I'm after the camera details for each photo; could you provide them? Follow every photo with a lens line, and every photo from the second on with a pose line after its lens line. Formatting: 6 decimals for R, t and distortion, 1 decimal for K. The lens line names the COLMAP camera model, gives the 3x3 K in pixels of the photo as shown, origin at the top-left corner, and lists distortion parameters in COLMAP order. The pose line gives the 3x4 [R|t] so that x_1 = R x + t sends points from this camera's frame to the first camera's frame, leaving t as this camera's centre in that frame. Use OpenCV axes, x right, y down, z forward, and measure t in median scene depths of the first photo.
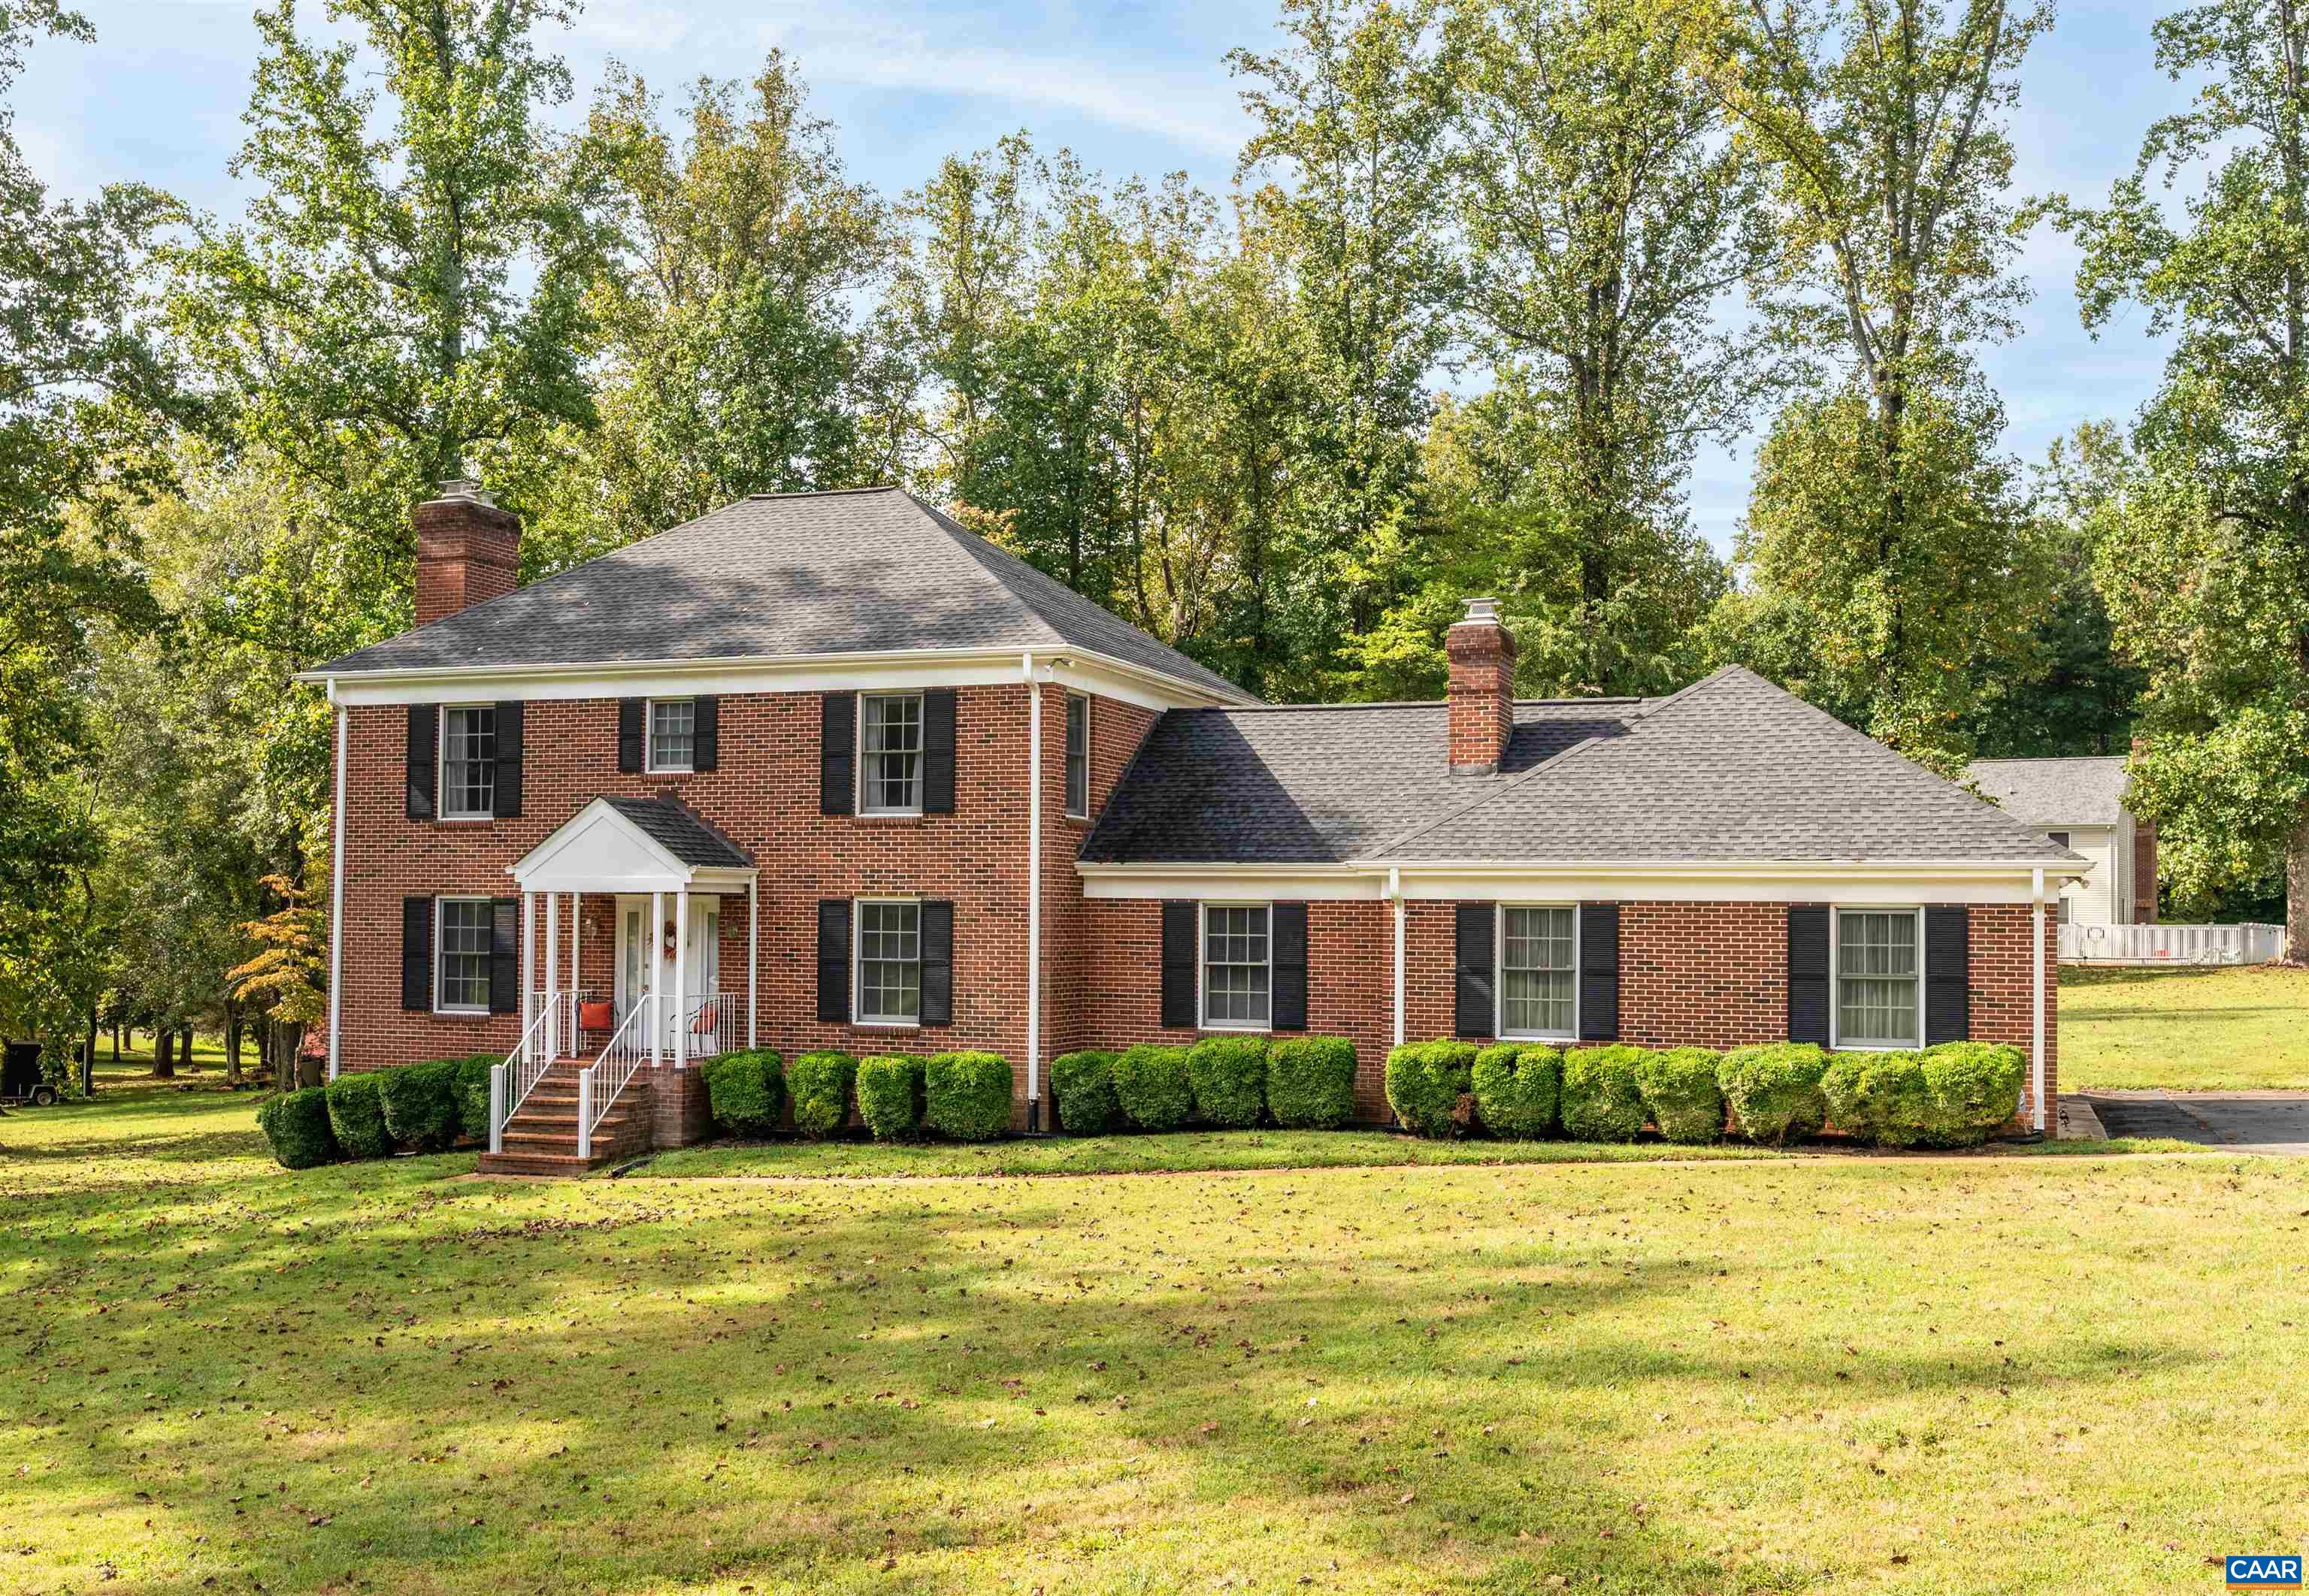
lens RADIAL K [[2344.7, 0, 1155.1], [0, 2344.7, 811.9], [0, 0, 1]] dist [-0.016399, 0.000000]
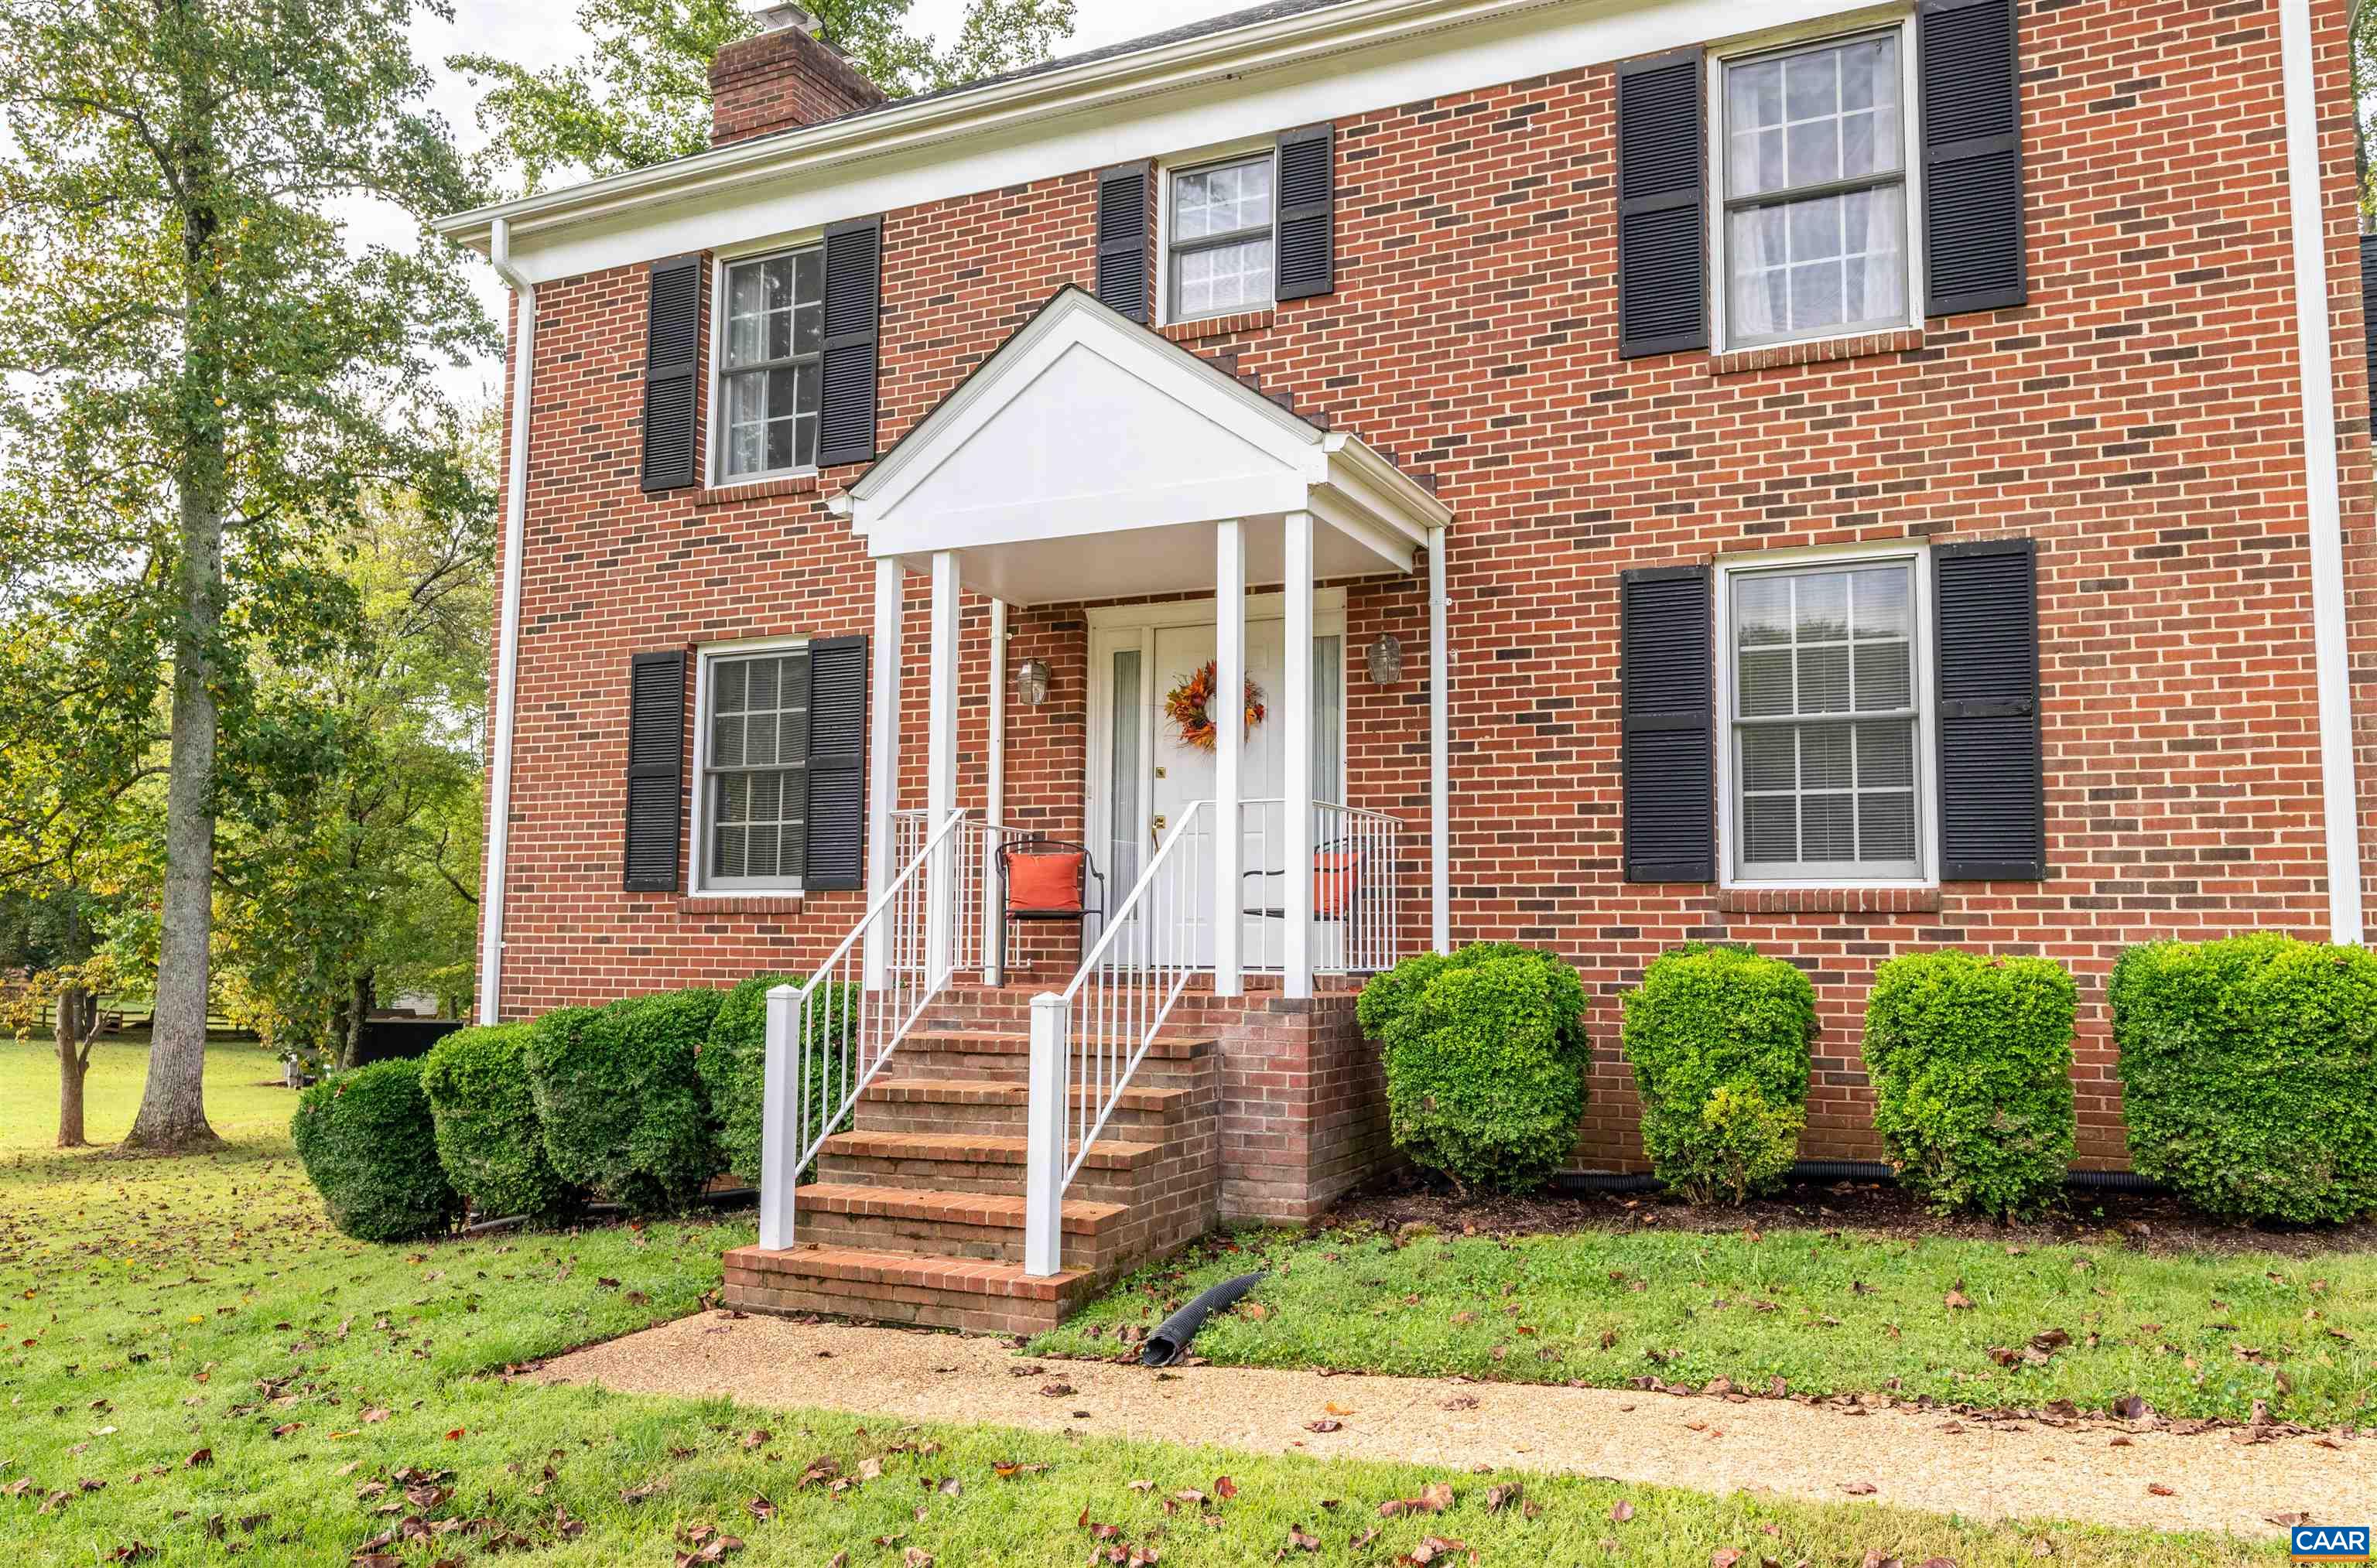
lens RADIAL K [[1709.6, 0, 1265.3], [0, 1709.6, 780.1], [0, 0, 1]] dist [-0.009017, -0.000359]
pose [[0.998231, -0.006602, -0.059086, -0.184796], [0.003378, 0.998508, -0.054504, 0.086937], [0.059357, 0.054208, 0.996764, 0.710671]]
